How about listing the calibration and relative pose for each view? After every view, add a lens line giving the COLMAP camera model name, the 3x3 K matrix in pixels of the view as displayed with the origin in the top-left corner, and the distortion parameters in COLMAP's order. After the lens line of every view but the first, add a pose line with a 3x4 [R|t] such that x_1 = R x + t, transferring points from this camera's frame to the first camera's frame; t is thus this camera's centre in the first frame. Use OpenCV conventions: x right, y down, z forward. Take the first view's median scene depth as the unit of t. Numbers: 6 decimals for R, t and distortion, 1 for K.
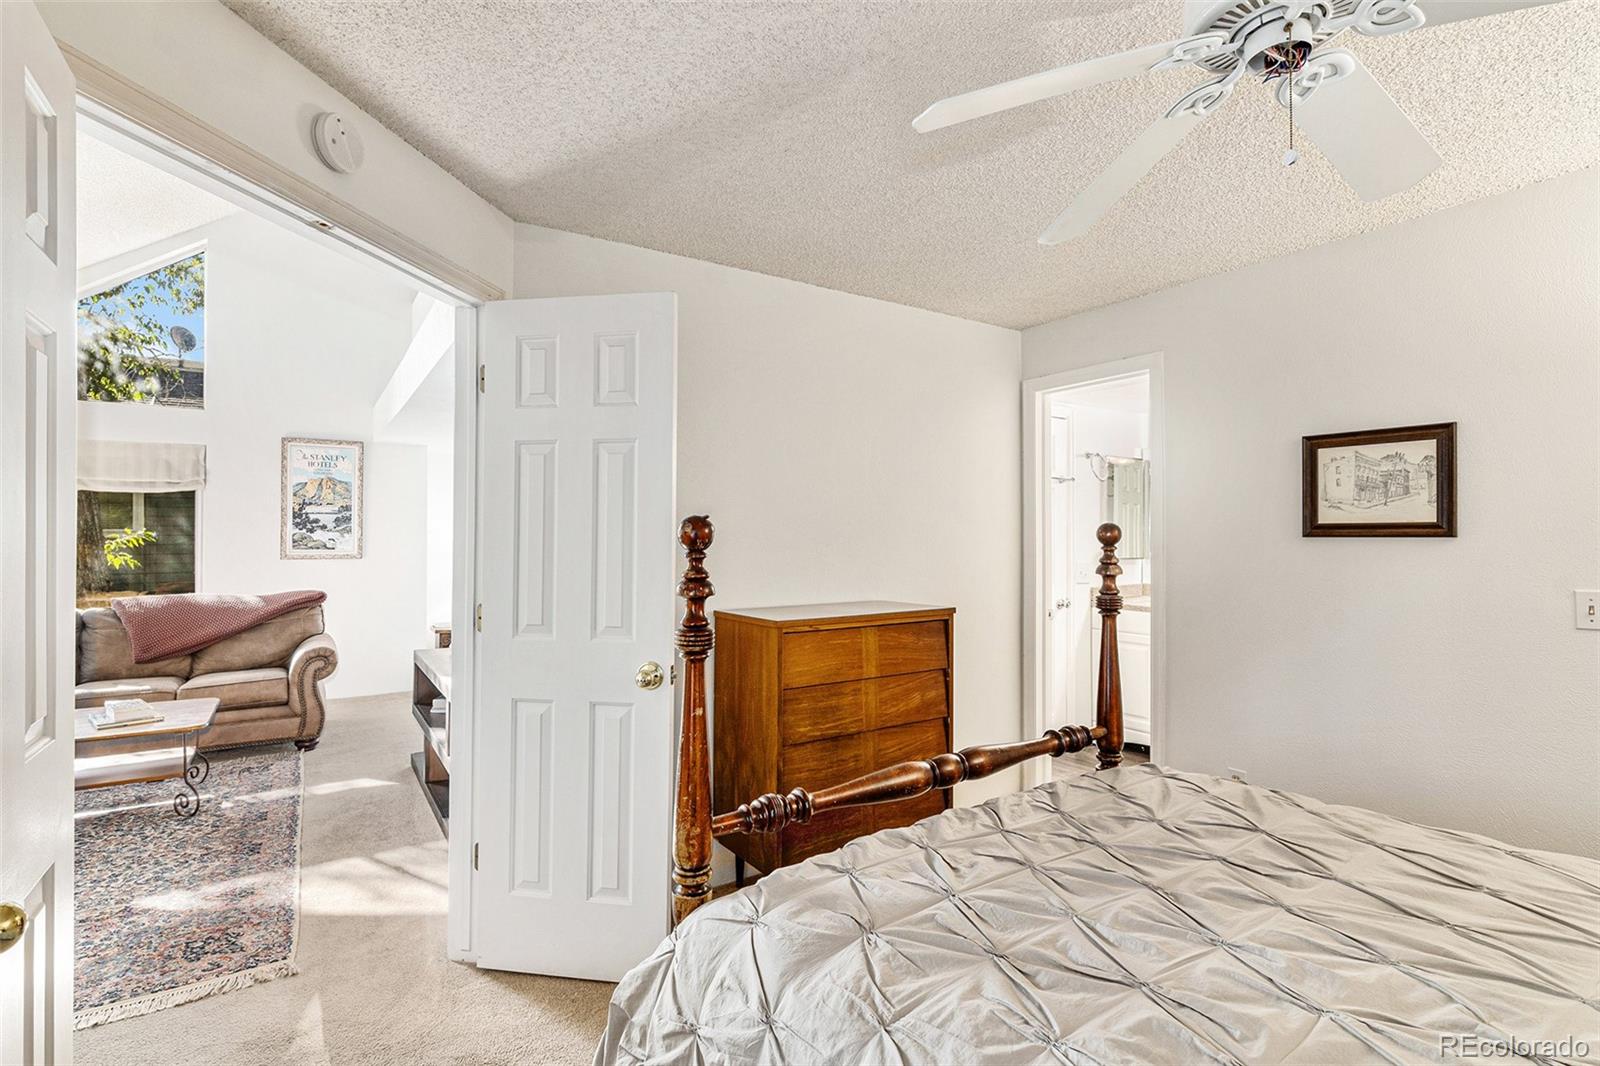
lens RADIAL K [[759.9, 0, 788.5], [0, 759.9, 540.5], [0, 0, 1]] dist [-0.027853, 0.001863]
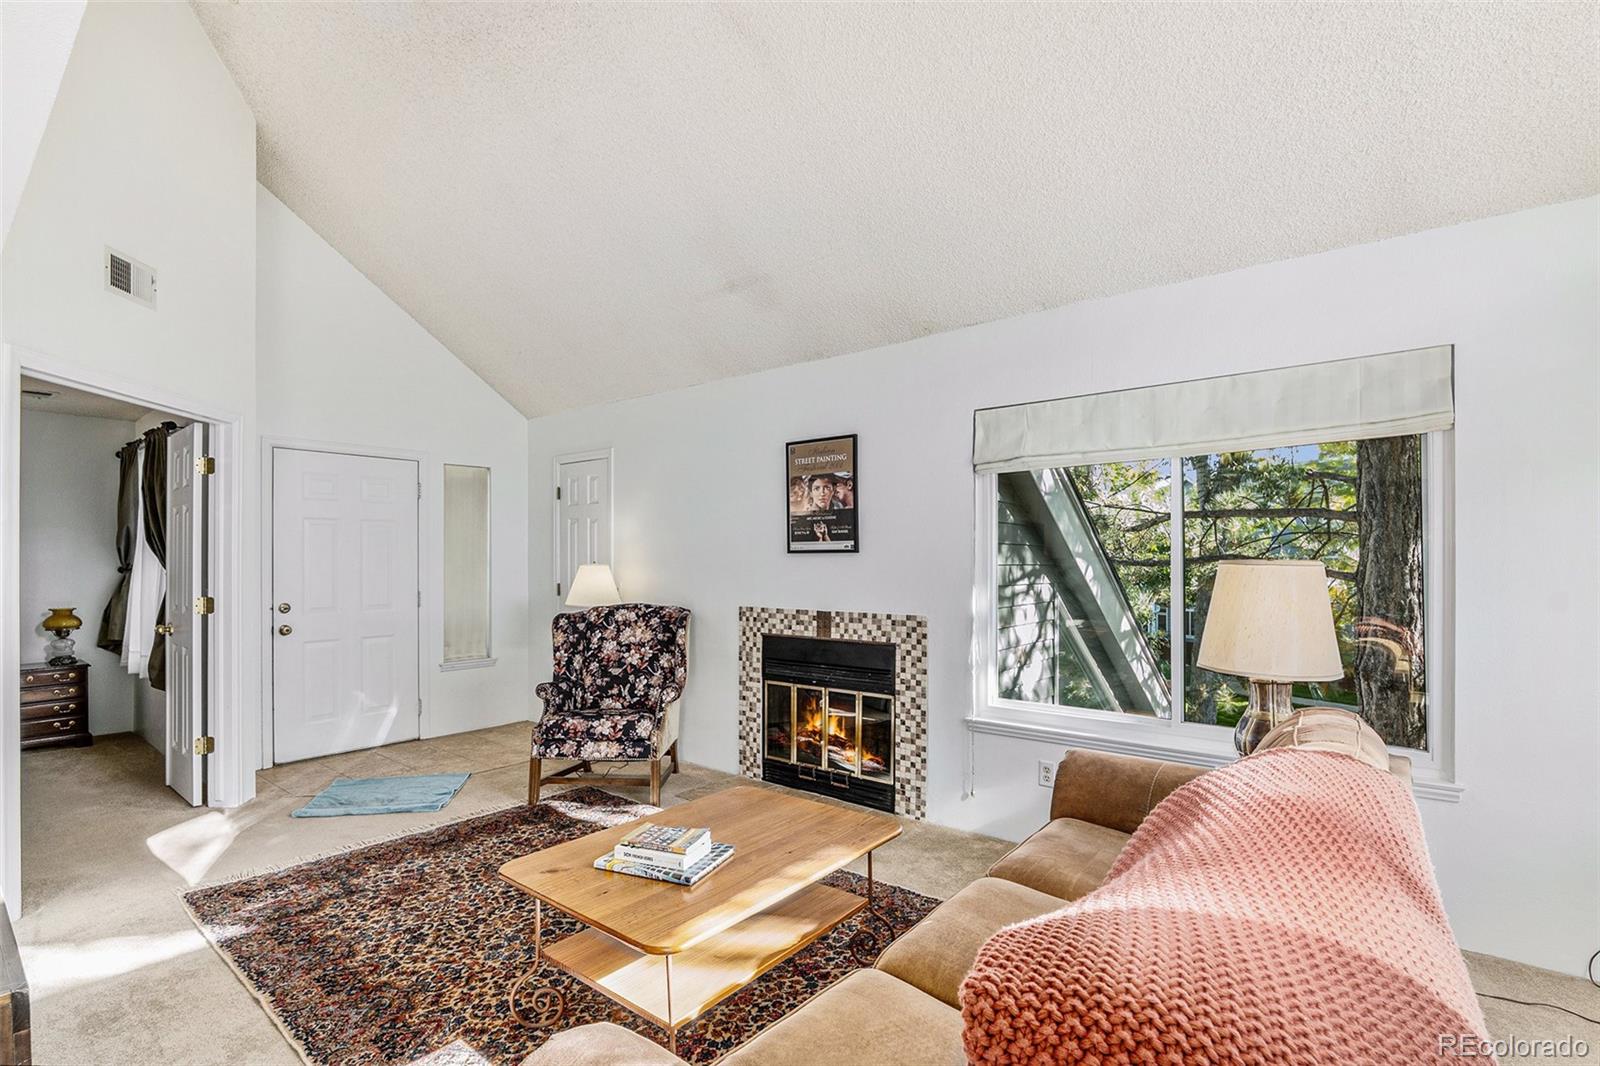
lens RADIAL K [[751.1, 0, 806.2], [0, 751.1, 551.6], [0, 0, 1]] dist [-0.017431, 0.000362]
pose [[-0.949525, 0.000909, -0.313690, -0.509307], [0.004034, 0.999948, -0.009313, 0.000145], [0.313665, -0.010108, -0.949480, 1.005657]]
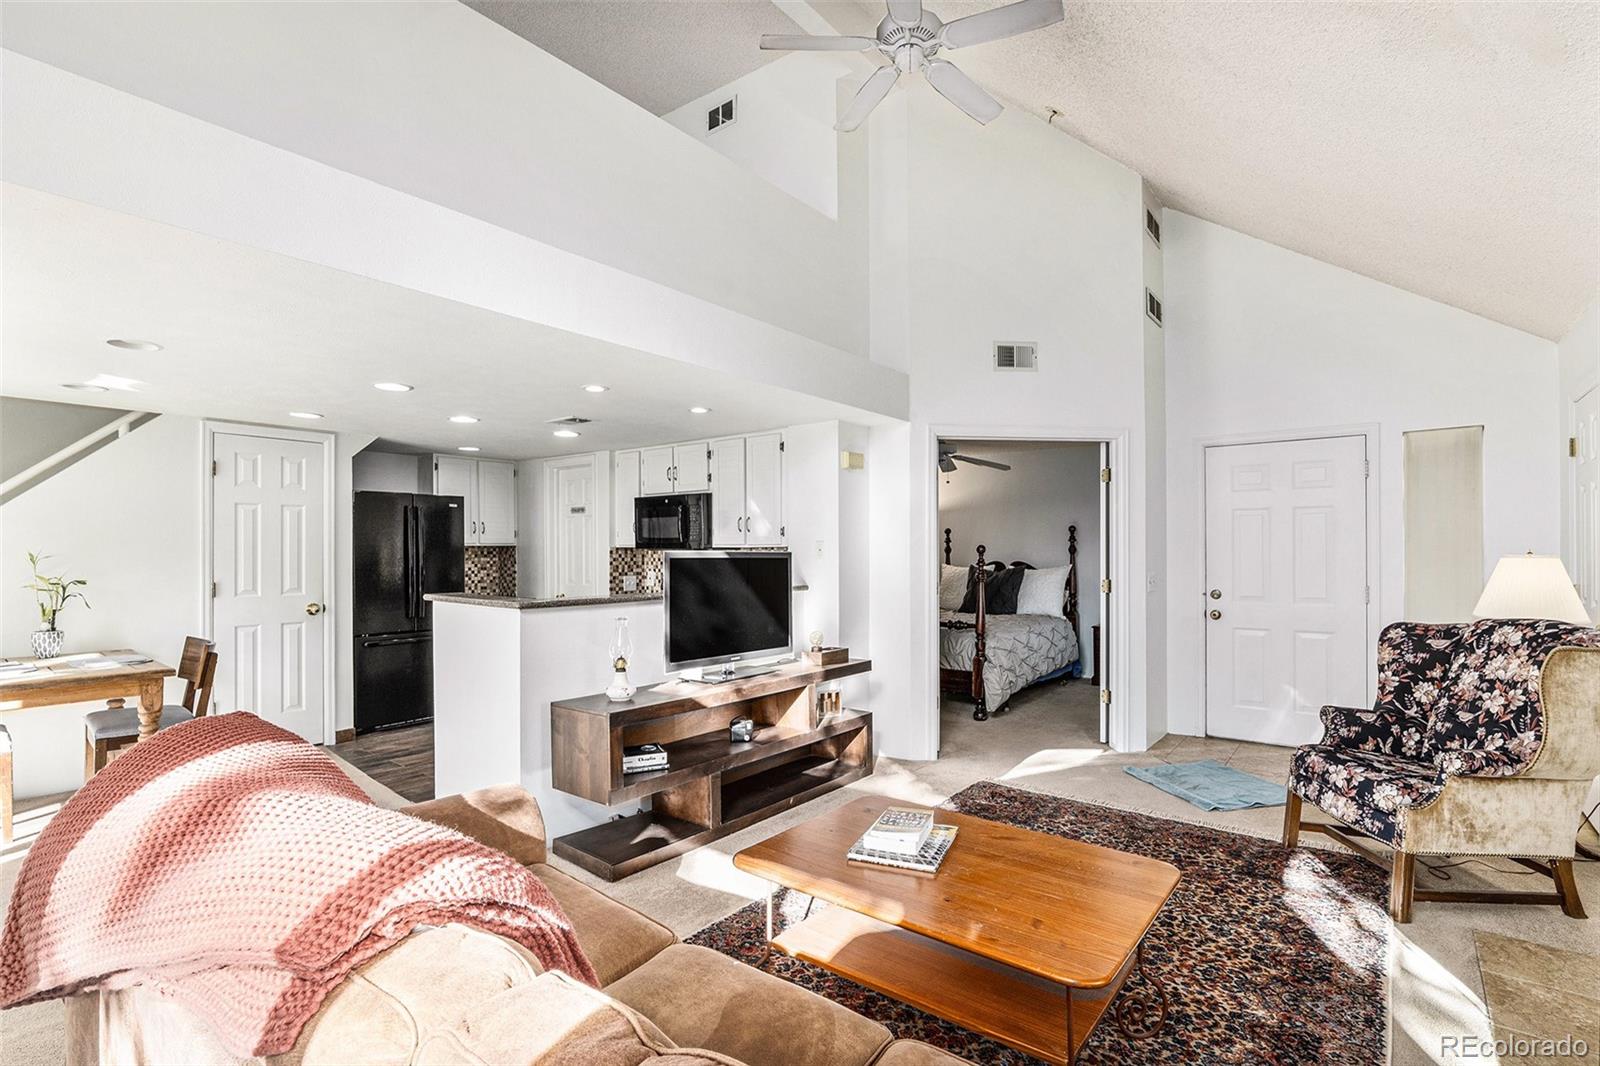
lens RADIAL K [[751.1, 0, 806.2], [0, 751.1, 551.6], [0, 0, 1]] dist [-0.017431, 0.000362]
pose [[-0.320935, 0.003667, 0.947094, -0.905071], [0.003803, 0.999989, -0.002583, 0.002058], [-0.947094, 0.002773, -0.320945, 0.796023]]
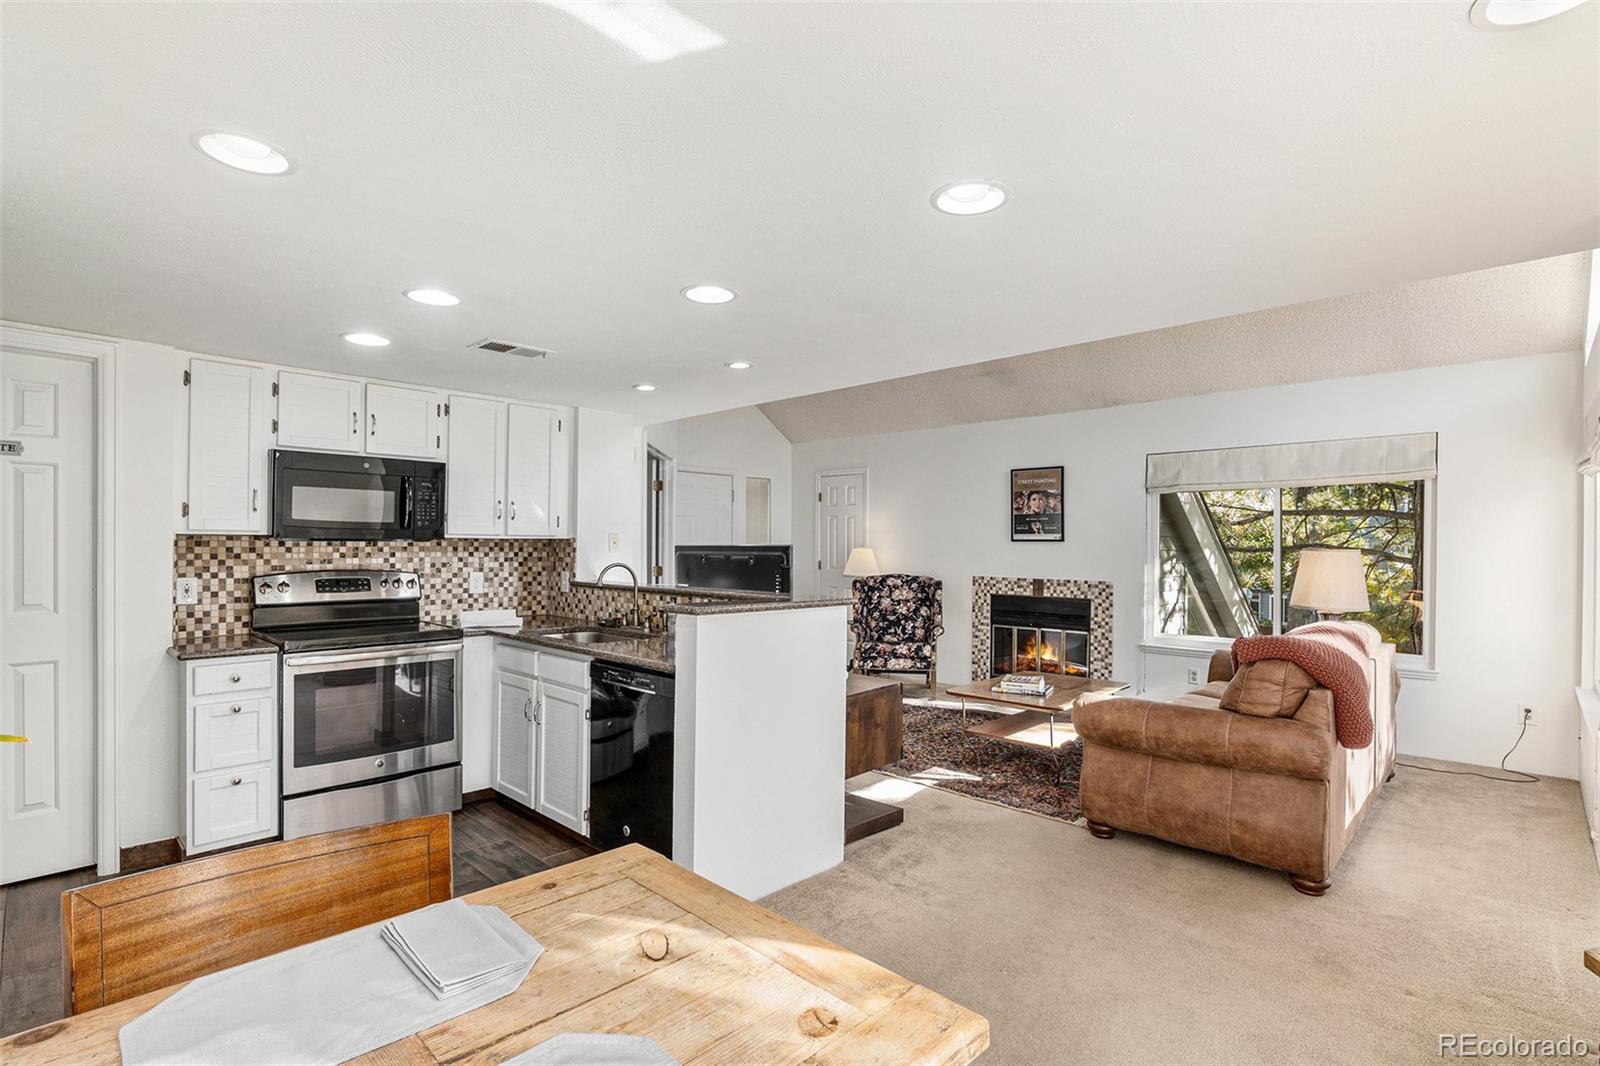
lens RADIAL K [[764.2, 0, 811.4], [0, 764.2, 540.2], [0, 0, 1]] dist [-0.012253, -0.000322]
pose [[-0.972452, -0.003751, -0.233074, -0.157716], [-0.003226, 0.999991, -0.002636, -0.003068], [0.233082, -0.001811, -0.972455, 1.353155]]
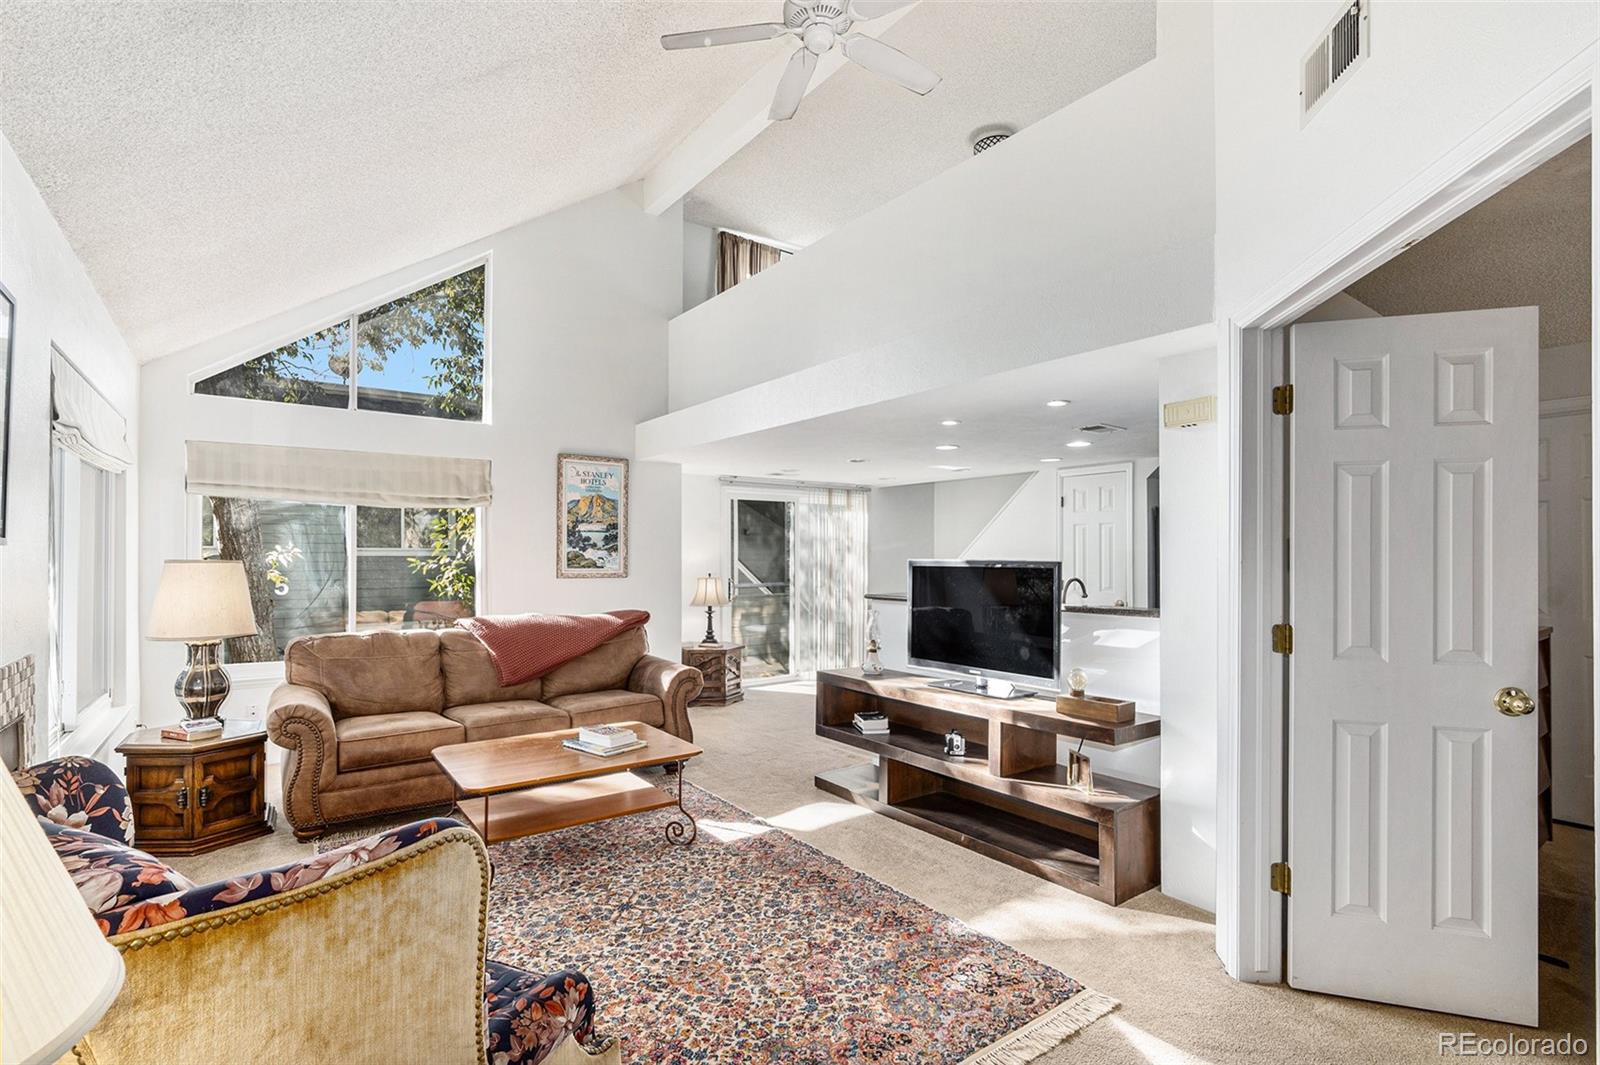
lens RADIAL K [[746.4, 0, 783.8], [0, 746.4, 558.3], [0, 0, 1]] dist [0.000143, 0.000396]
pose [[0.999169, 0.002281, 0.040691, -0.441823], [-0.002192, 0.999995, -0.002219, 0.000718], [-0.040696, 0.002128, 0.999169, 0.016943]]
